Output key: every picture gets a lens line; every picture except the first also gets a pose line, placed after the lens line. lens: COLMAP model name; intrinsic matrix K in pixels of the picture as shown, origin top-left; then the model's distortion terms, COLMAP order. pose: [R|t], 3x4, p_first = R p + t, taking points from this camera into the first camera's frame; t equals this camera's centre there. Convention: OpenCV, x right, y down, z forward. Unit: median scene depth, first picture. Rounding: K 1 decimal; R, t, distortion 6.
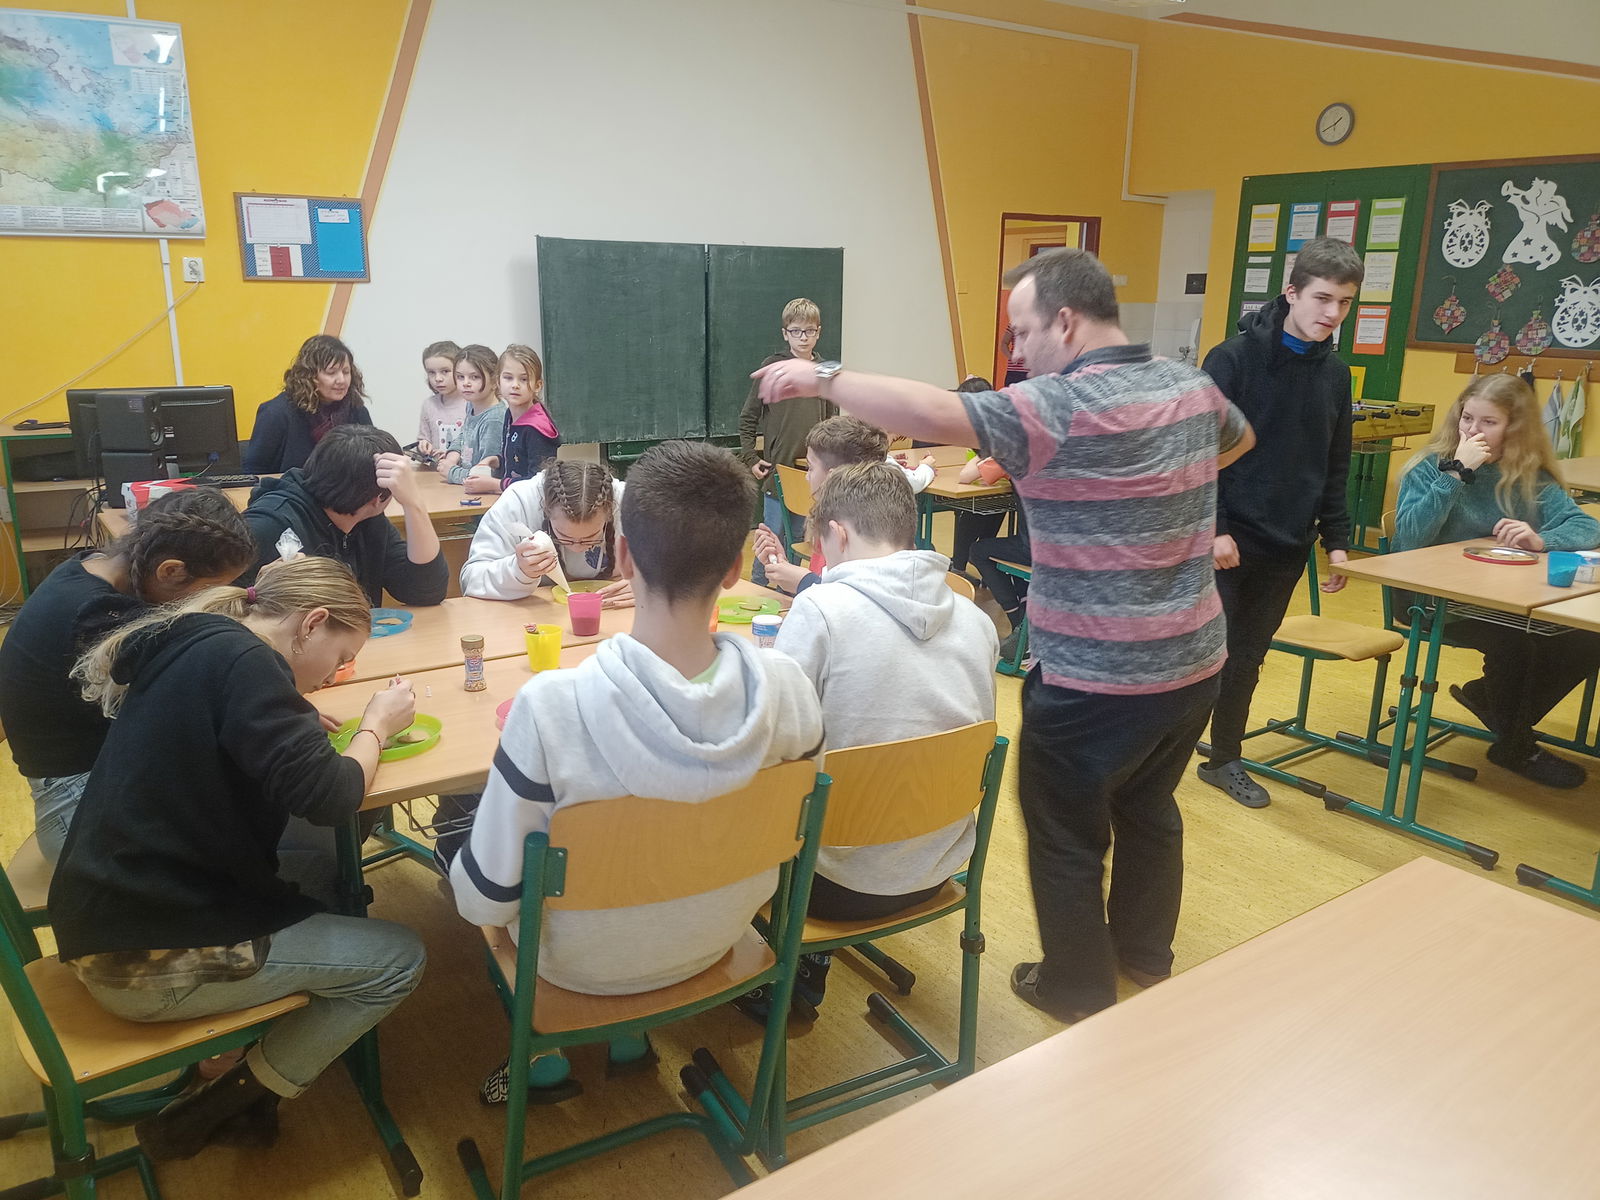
lens RADIAL K [[1207.8, 0, 796.0], [0, 1207.8, 600.0], [0, 0, 1]] dist [0.011237, -0.011611]
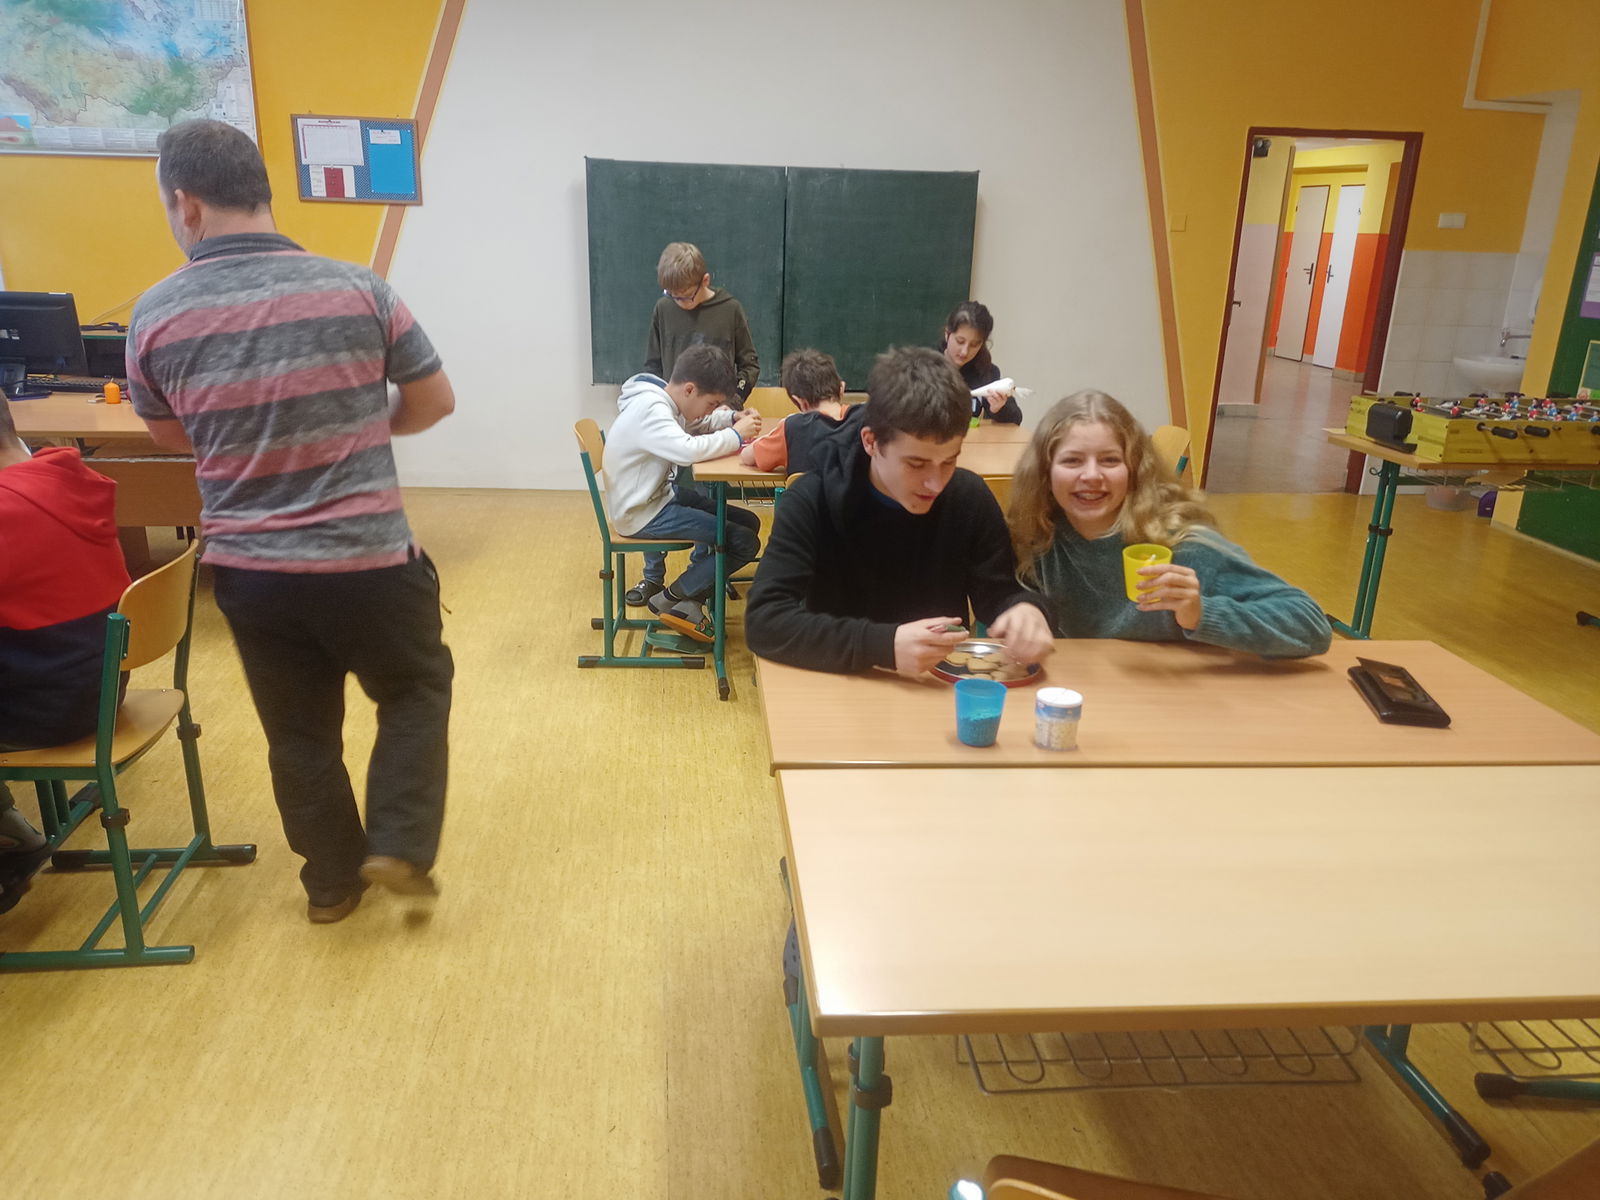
lens RADIAL K [[1207.8, 0, 798.0], [0, 1207.8, 606.1], [0, 0, 1]] dist [0.011237, -0.011611]
pose [[0.881878, 0.155384, -0.445137, 0.436652], [-0.136329, 0.987840, 0.074739, -0.055969], [0.451338, -0.005226, 0.892338, 0.263062]]
